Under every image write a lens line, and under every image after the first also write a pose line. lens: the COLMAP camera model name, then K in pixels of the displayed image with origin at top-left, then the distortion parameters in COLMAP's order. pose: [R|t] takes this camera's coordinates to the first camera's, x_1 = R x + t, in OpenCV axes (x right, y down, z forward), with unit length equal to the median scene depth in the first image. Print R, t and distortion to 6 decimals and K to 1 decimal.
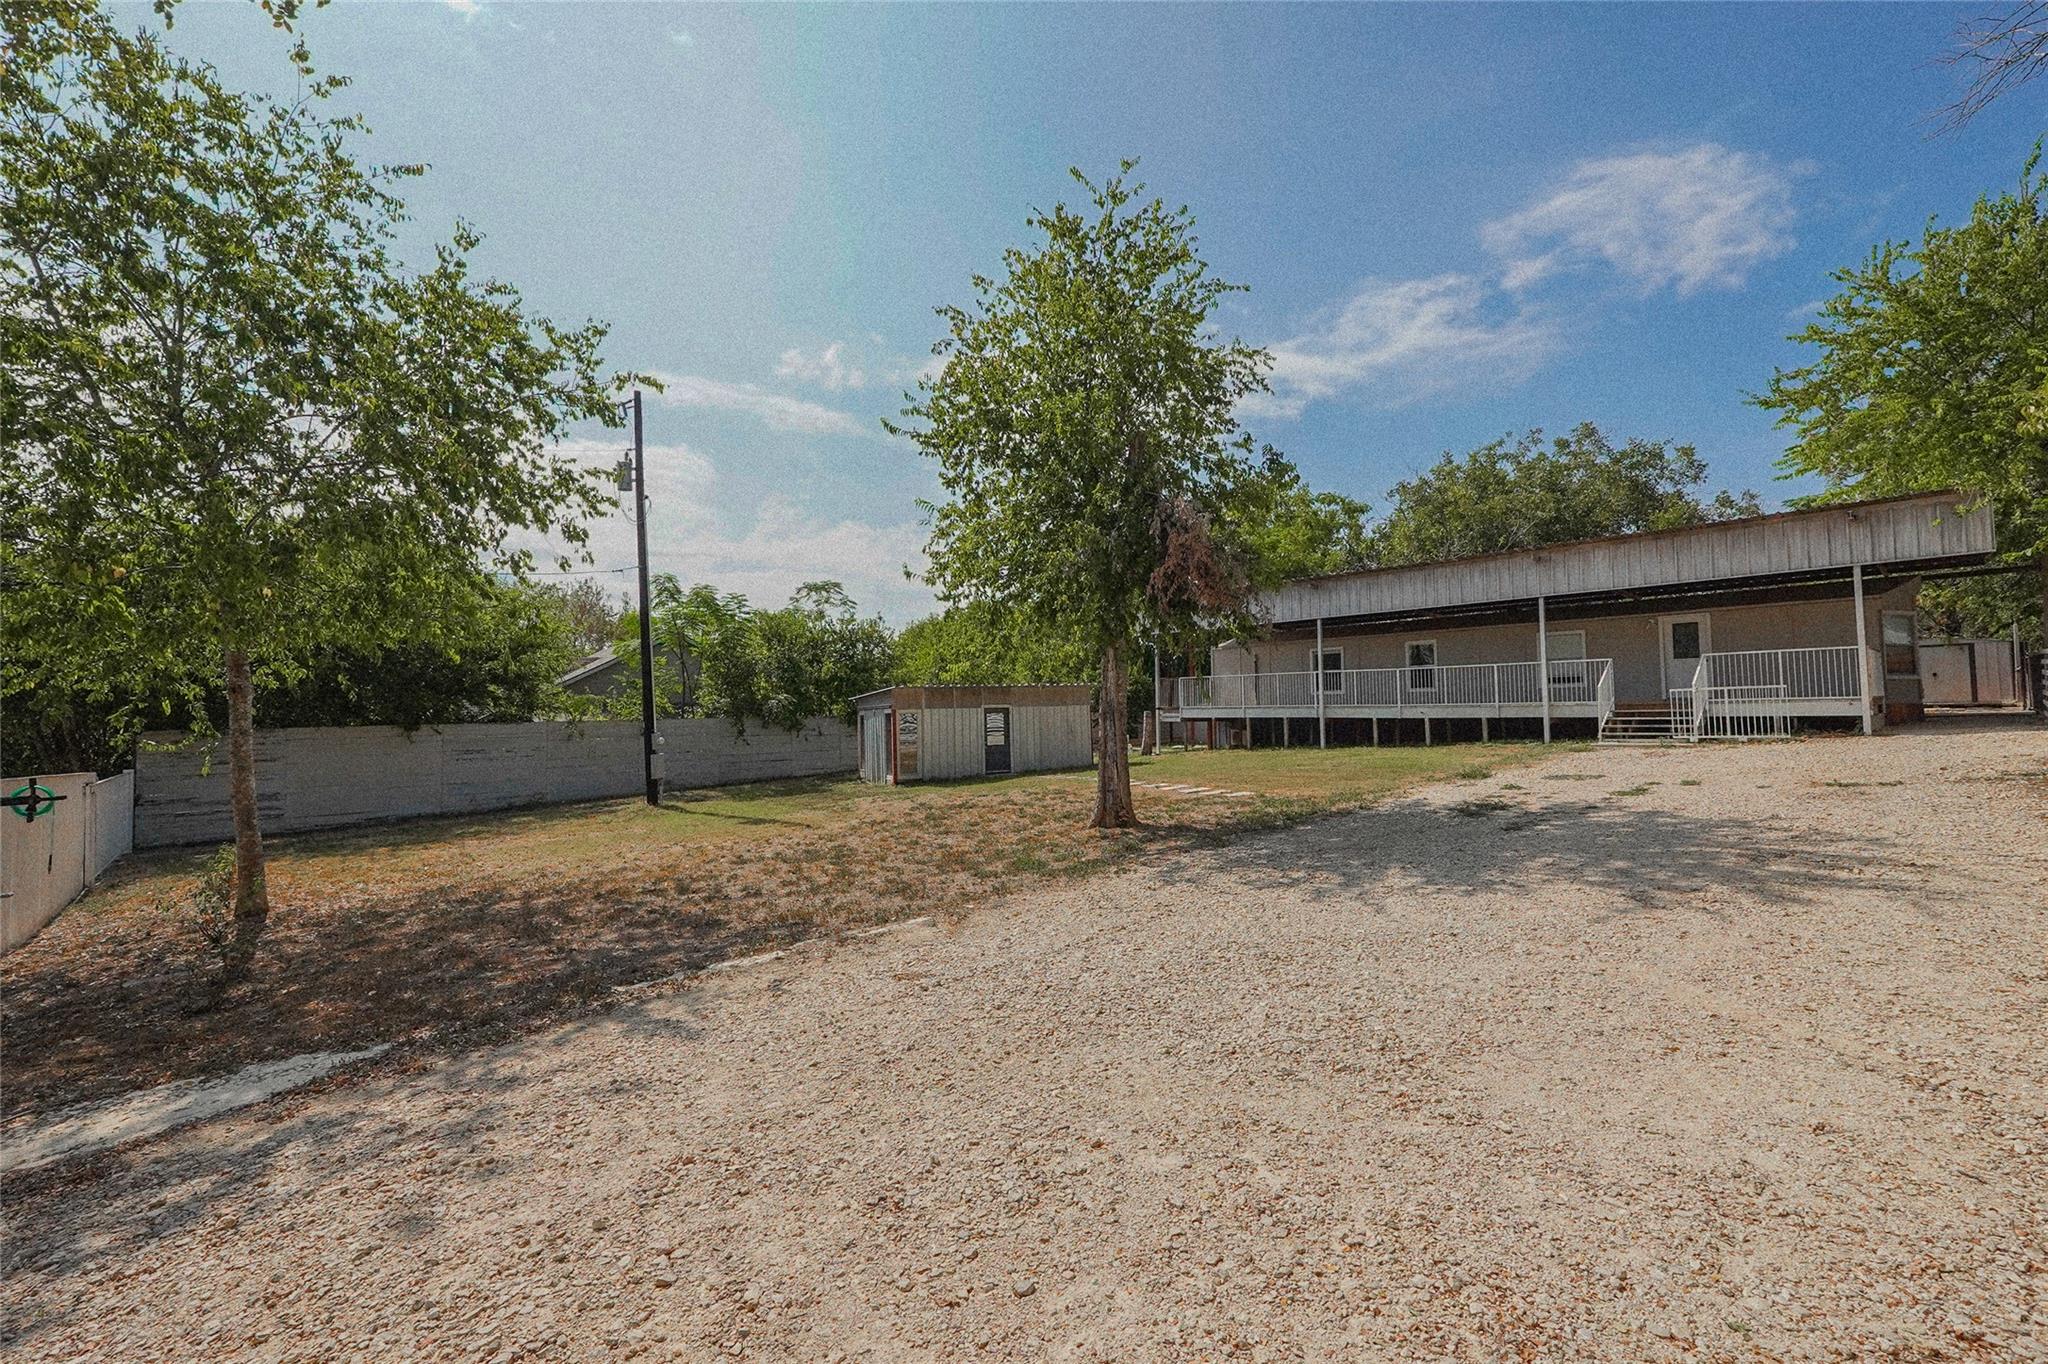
lens RADIAL K [[873.8, 0, 1014.8], [0, 873.8, 675.2], [0, 0, 1]] dist [-0.002271, -0.000140]
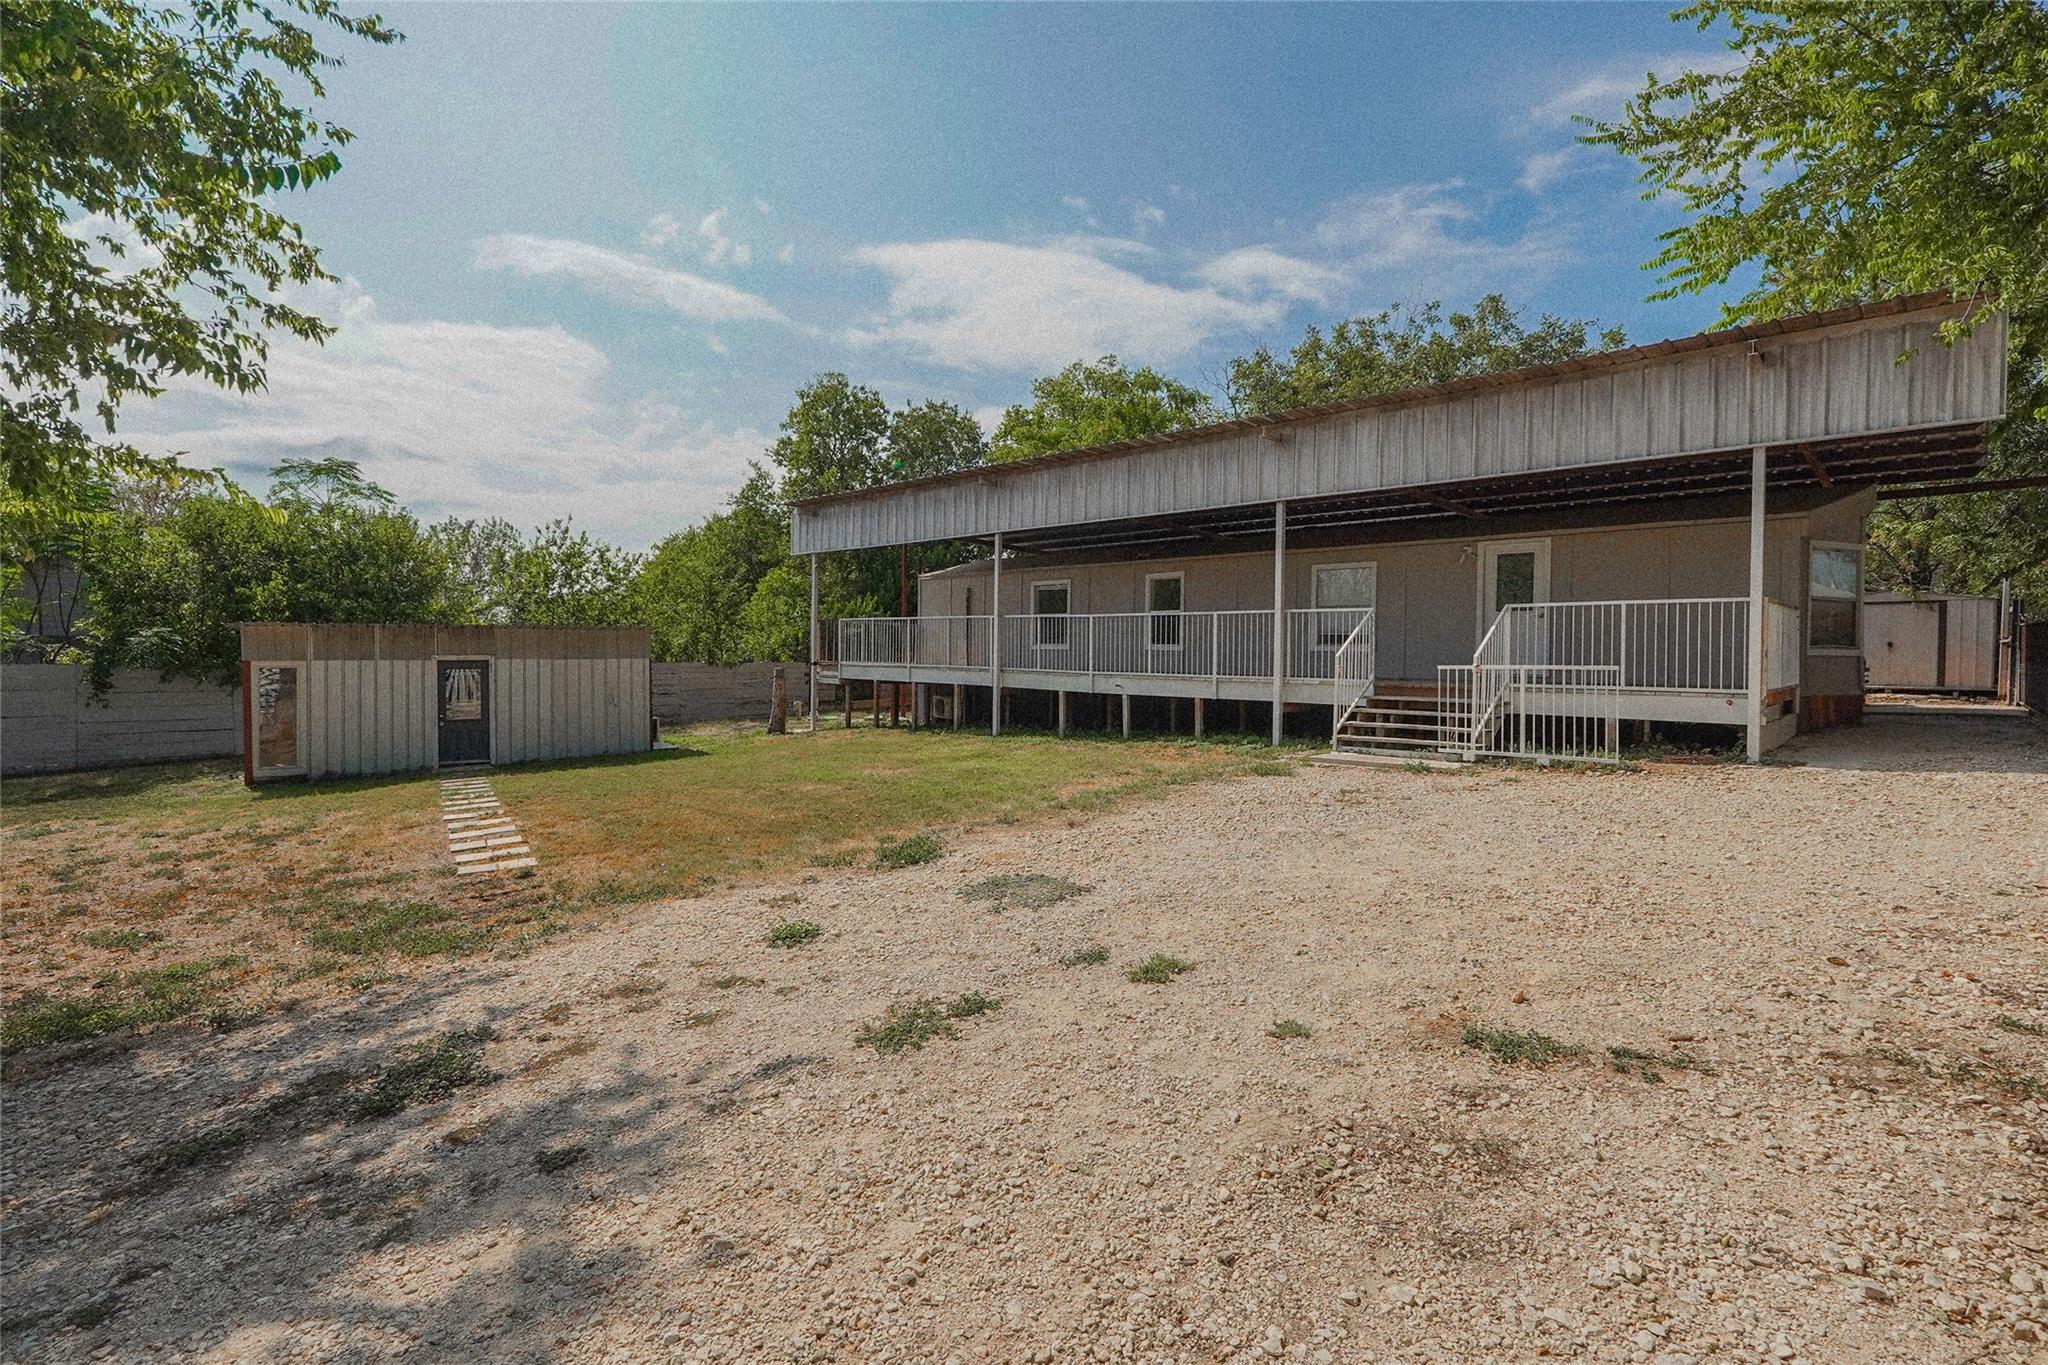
lens RADIAL K [[1009.2, 0, 958.4], [0, 1009.2, 675.4], [0, 0, 1]] dist [-0.008785, -0.000205]
pose [[0.998041, 0.023471, 0.057993, 0.346026], [-0.027209, 0.997545, 0.064525, -0.009547], [-0.056336, -0.065976, 0.996230, 0.316166]]
